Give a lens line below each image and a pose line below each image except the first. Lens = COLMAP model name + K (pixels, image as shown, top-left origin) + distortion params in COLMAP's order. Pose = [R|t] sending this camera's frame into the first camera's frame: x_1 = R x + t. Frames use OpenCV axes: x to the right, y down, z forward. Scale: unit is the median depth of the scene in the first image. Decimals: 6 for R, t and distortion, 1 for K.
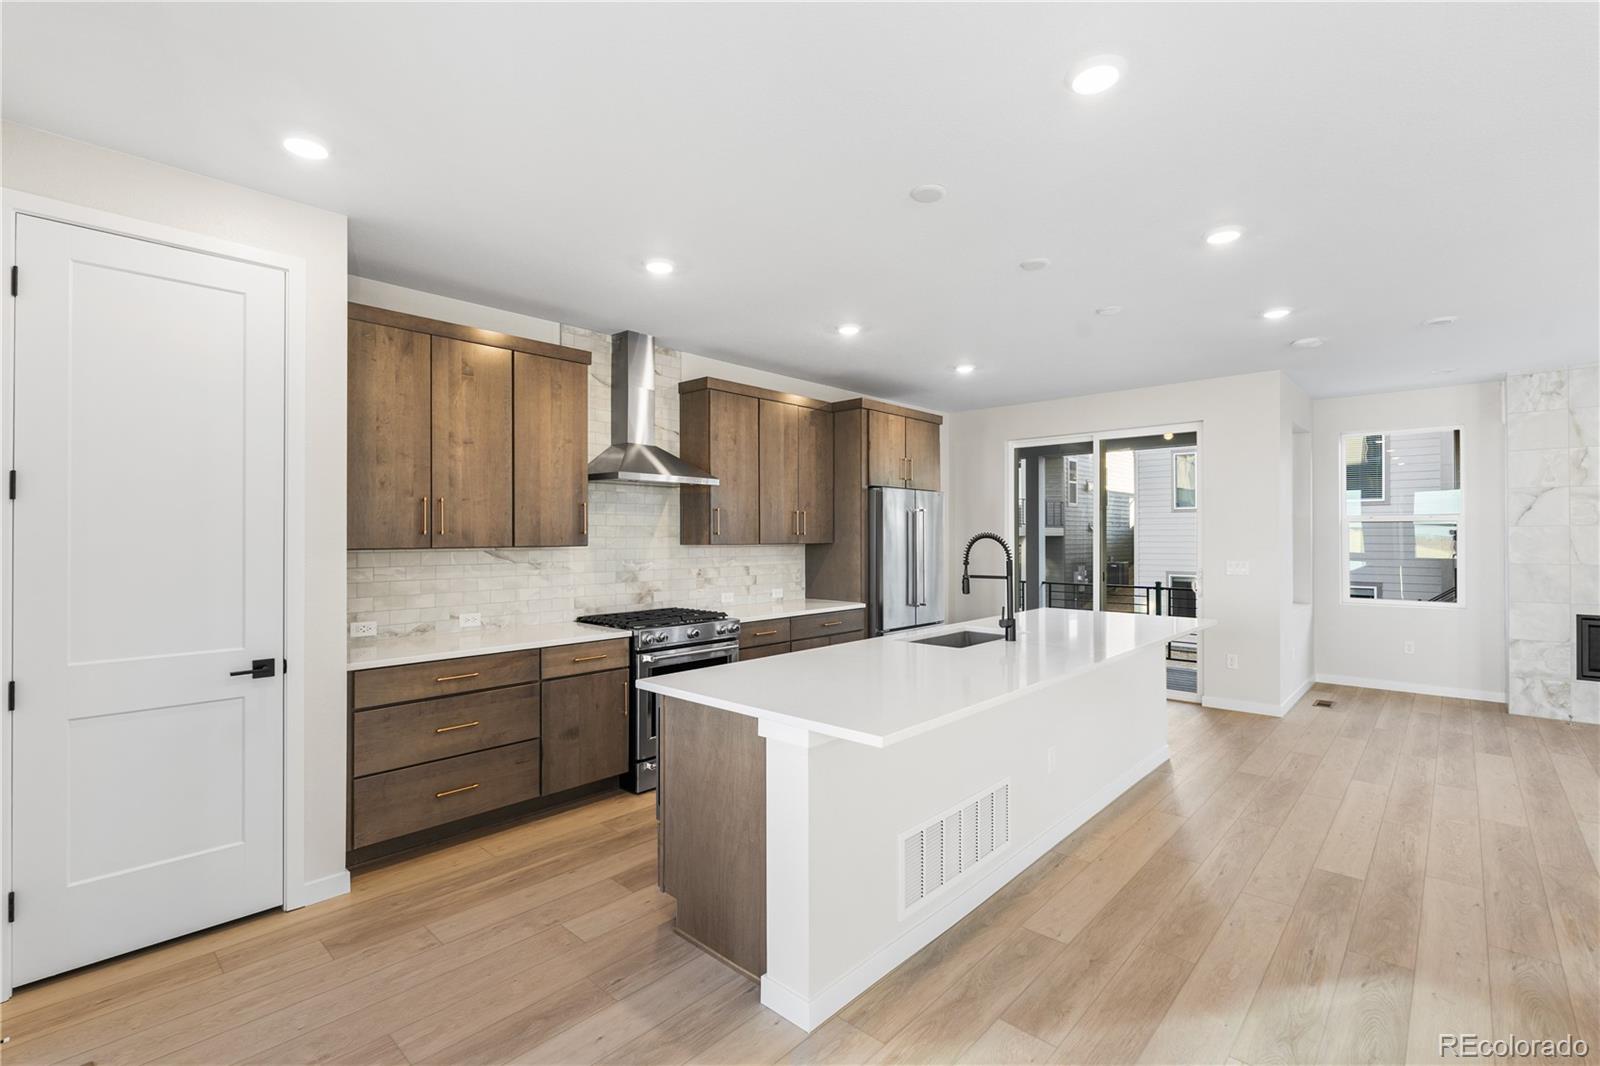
lens RADIAL K [[712.2, 0, 791.7], [0, 712.2, 534.4], [0, 0, 1]] dist [-0.003632, -0.001587]
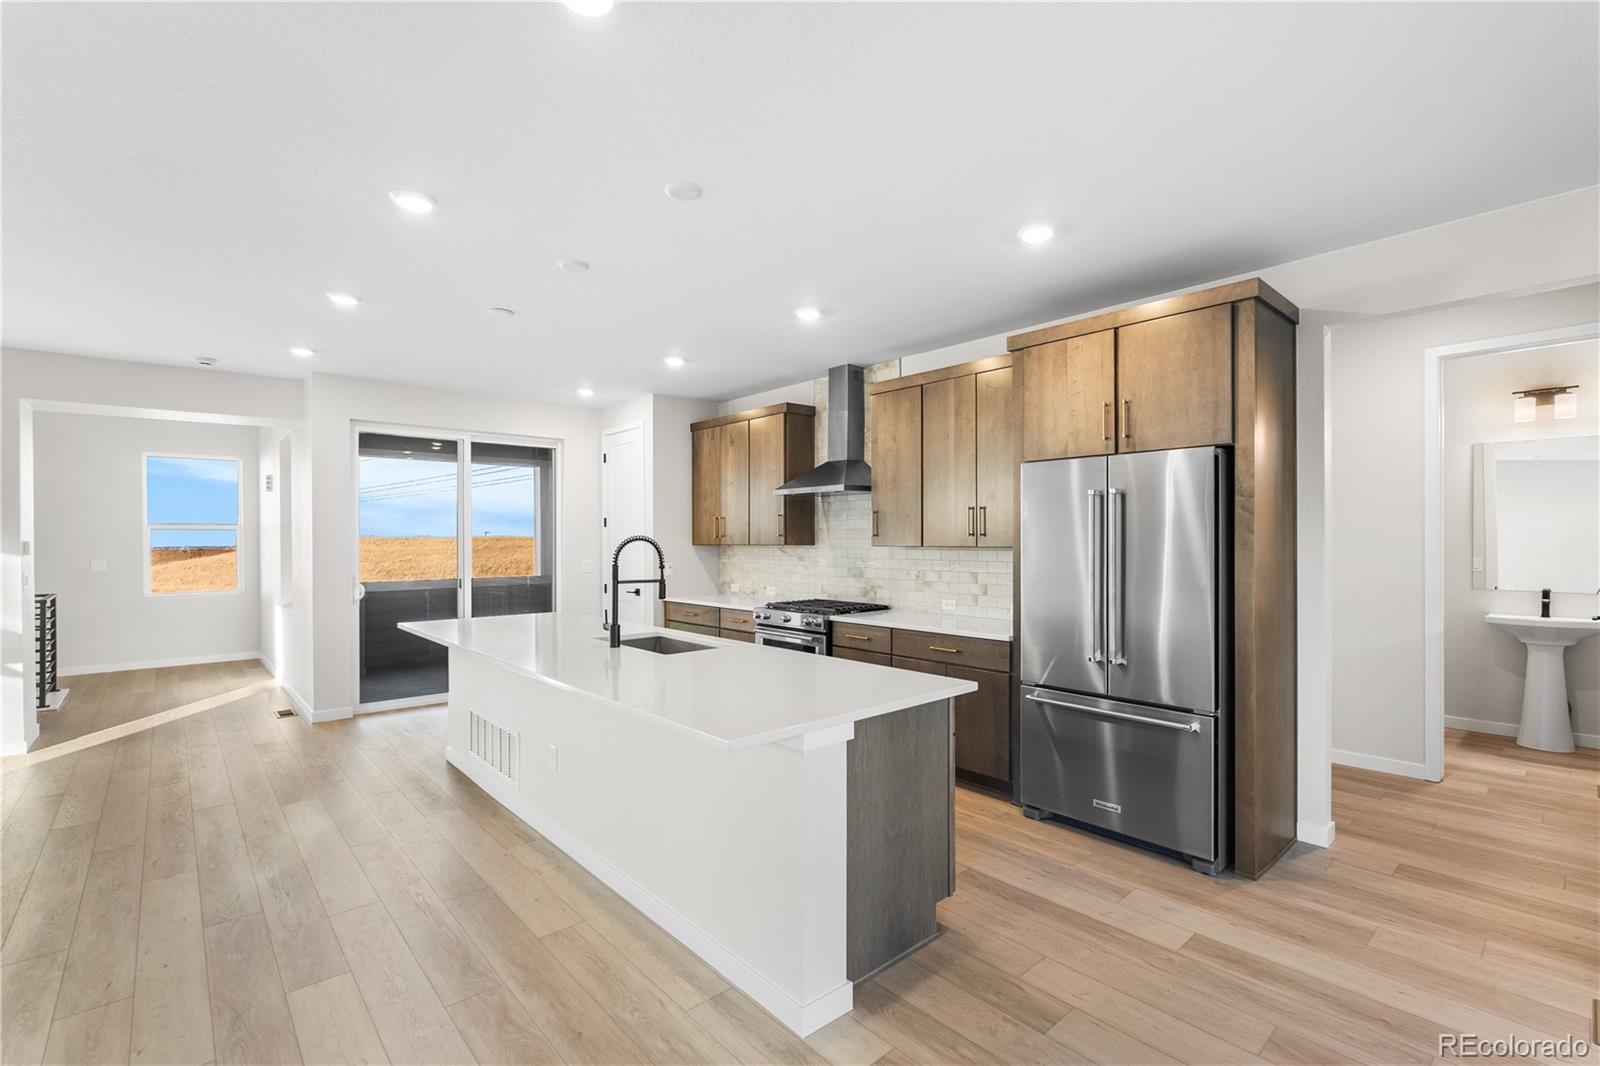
lens RADIAL K [[712.2, 0, 795.2], [0, 712.2, 537.7], [0, 0, 1]] dist [-0.003632, -0.001587]
pose [[-0.090665, -0.000344, -0.995881, 0.983455], [0.003873, 0.999992, -0.000698, 0.002697], [0.995874, -0.003921, -0.090663, 1.048115]]
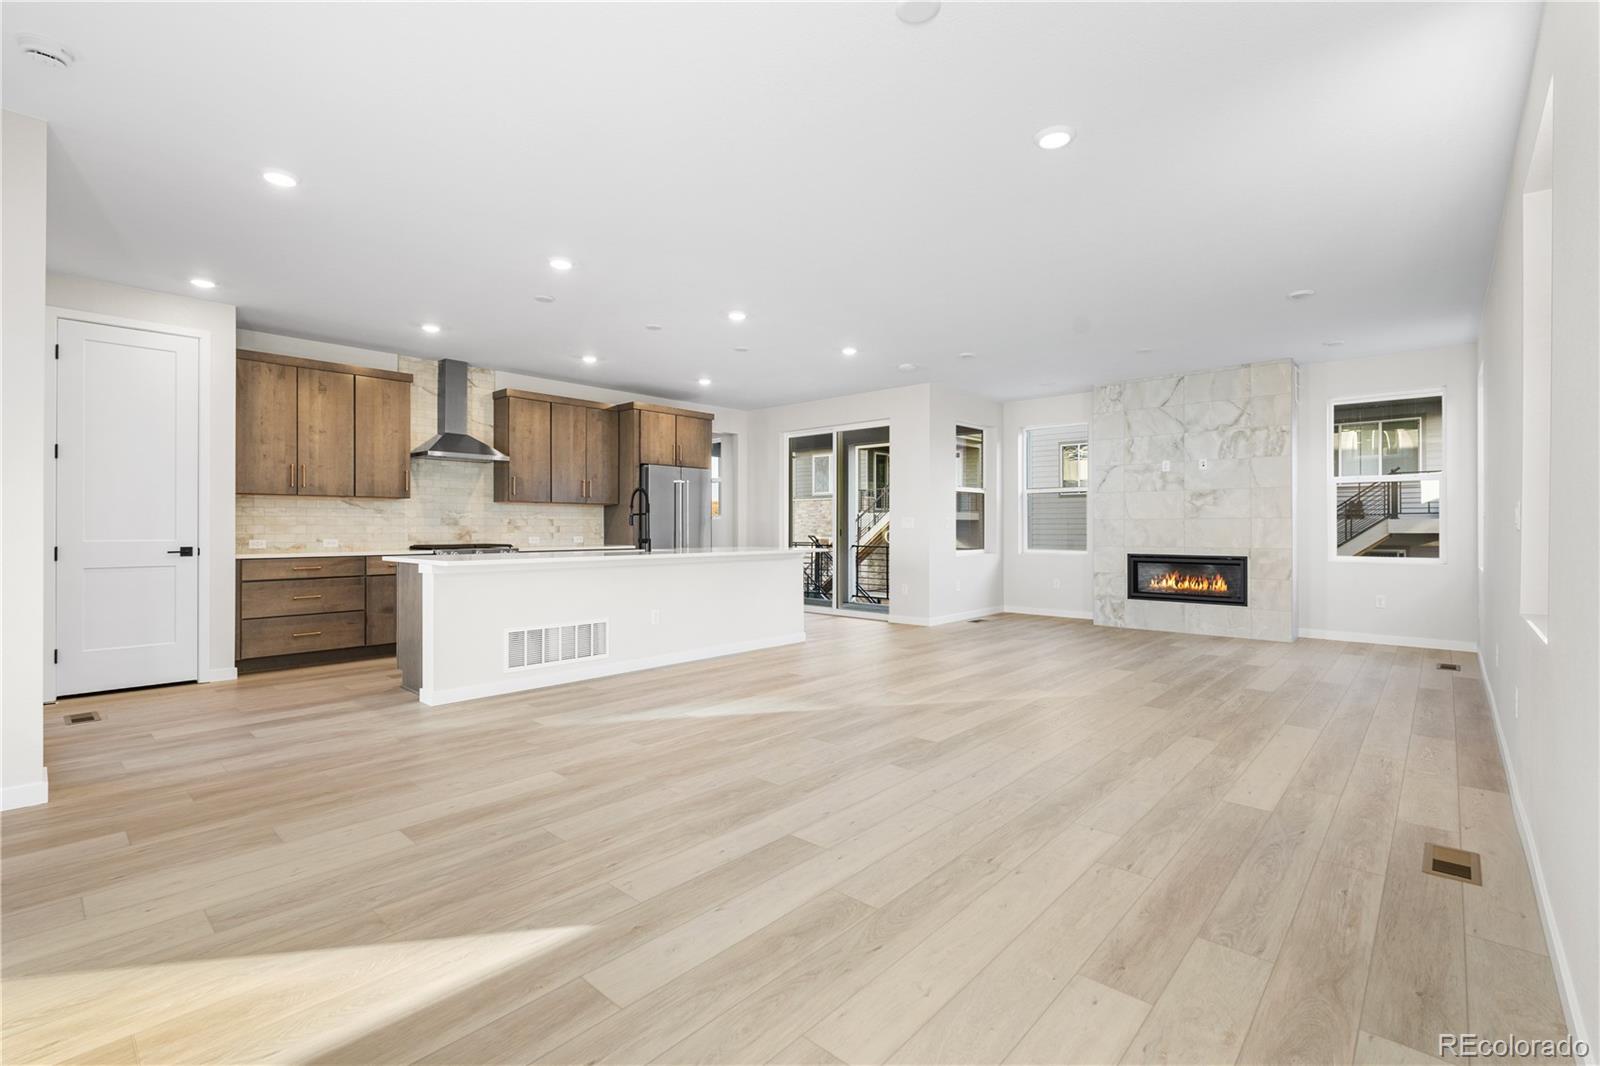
lens RADIAL K [[712.2, 0, 795.9], [0, 712.2, 527.8], [0, 0, 1]] dist [-0.003632, -0.001587]
pose [[0.999906, 0.001833, 0.013570, 0.496490], [-0.001859, 0.999996, 0.001952, 0.070449], [-0.013566, -0.001977, 0.999906, -0.528958]]
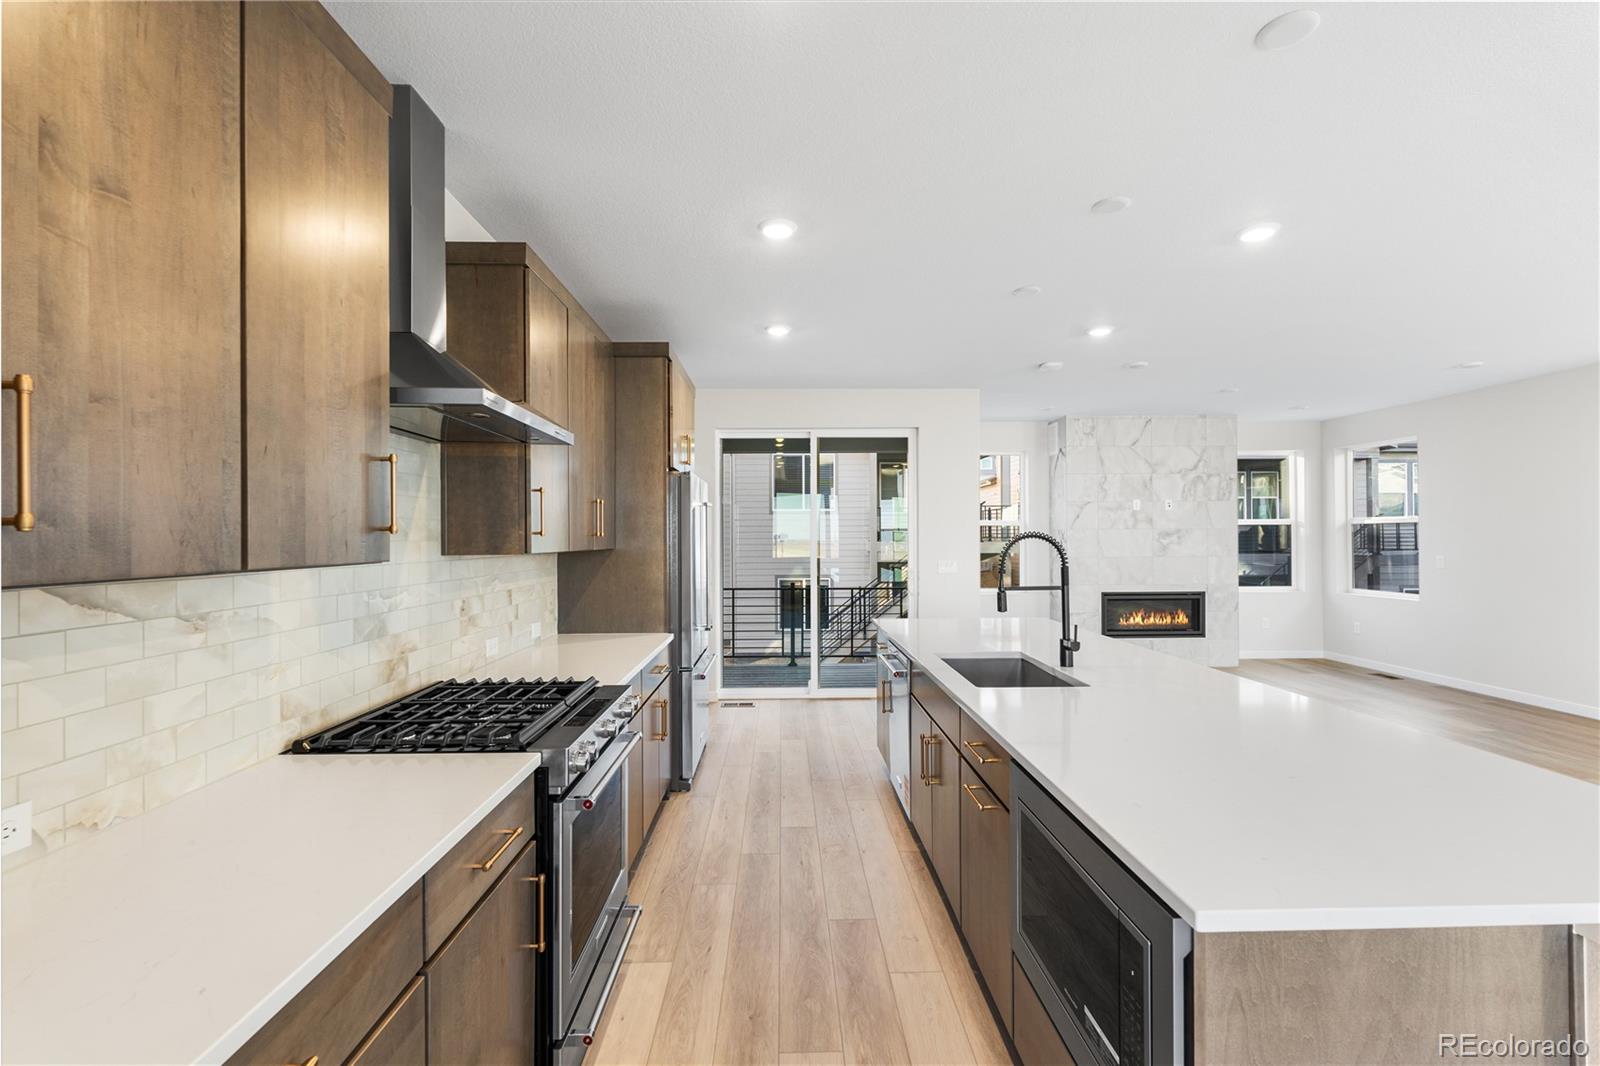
lens RADIAL K [[712.2, 0, 809.8], [0, 712.2, 534.5], [0, 0, 1]] dist [-0.003632, -0.001587]
pose [[0.700689, 0.001064, 0.713466, -0.372411], [0.002679, 0.999988, -0.004123, 0.002762], [-0.713461, 0.004800, 0.700678, 0.504331]]
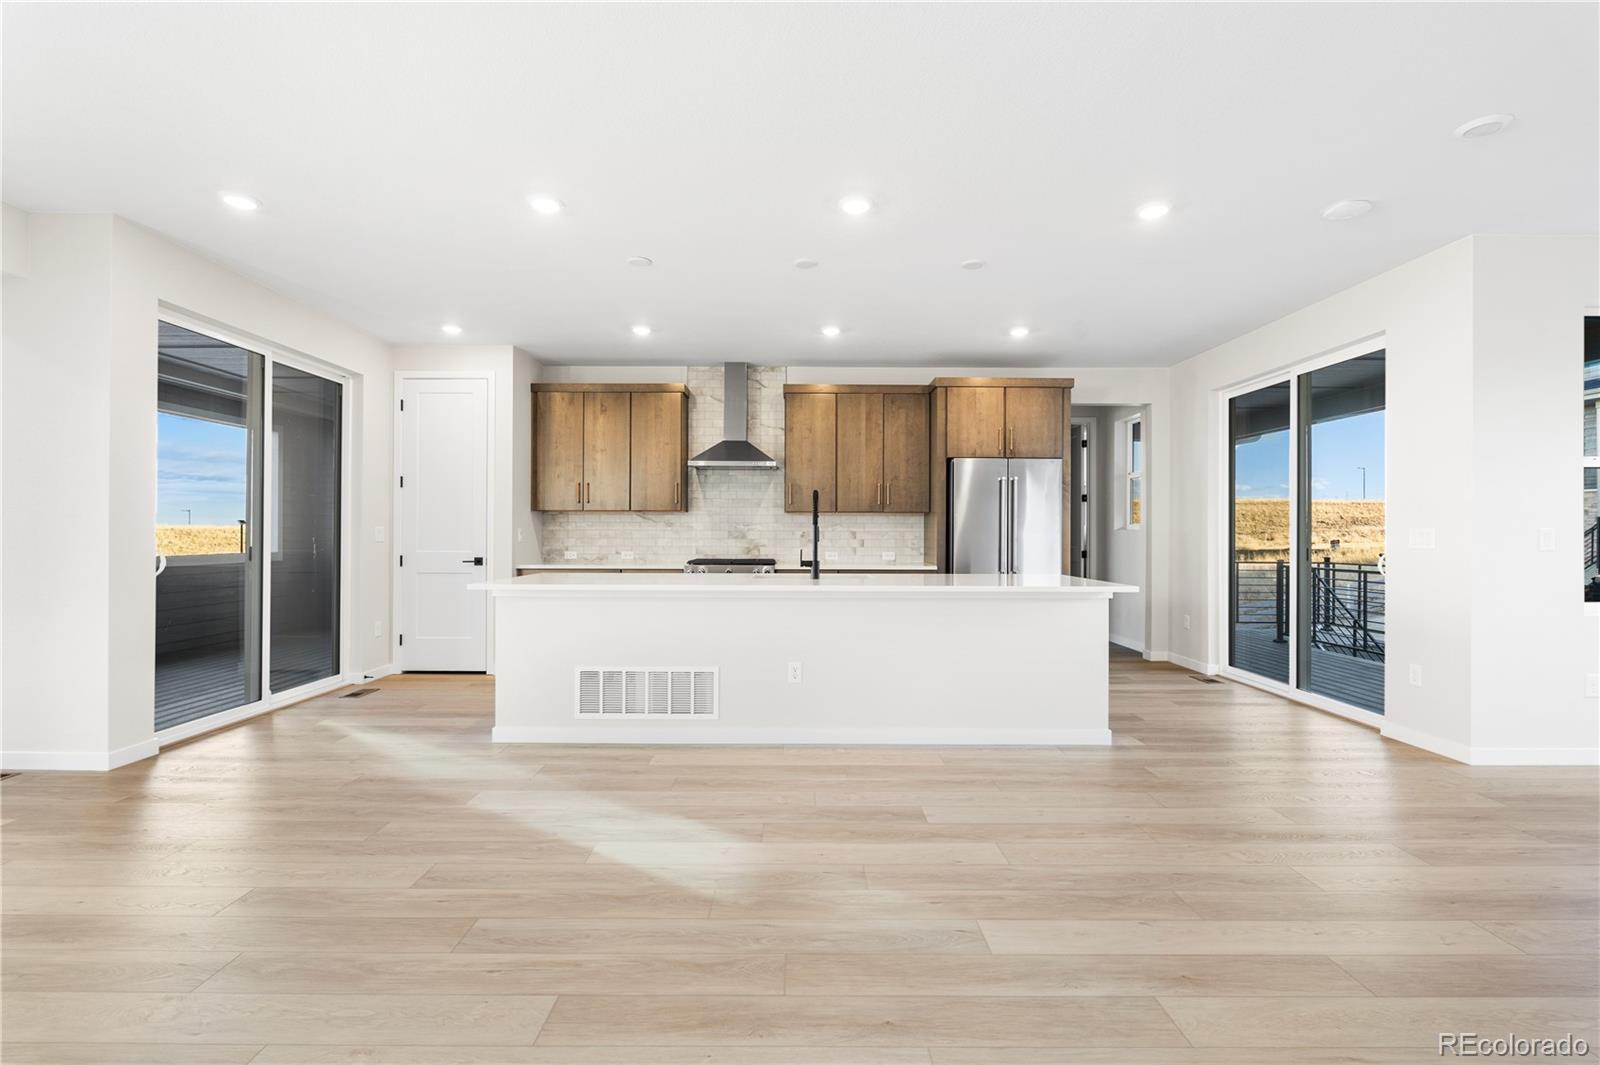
lens RADIAL K [[712.2, 0, 794.5], [0, 712.2, 526.8], [0, 0, 1]] dist [-0.003632, -0.001587]
pose [[0.684912, -0.002479, -0.728622, 0.910016], [-0.003889, 0.999968, -0.007058, 0.055385], [0.728616, 0.007668, 0.684880, 0.121089]]
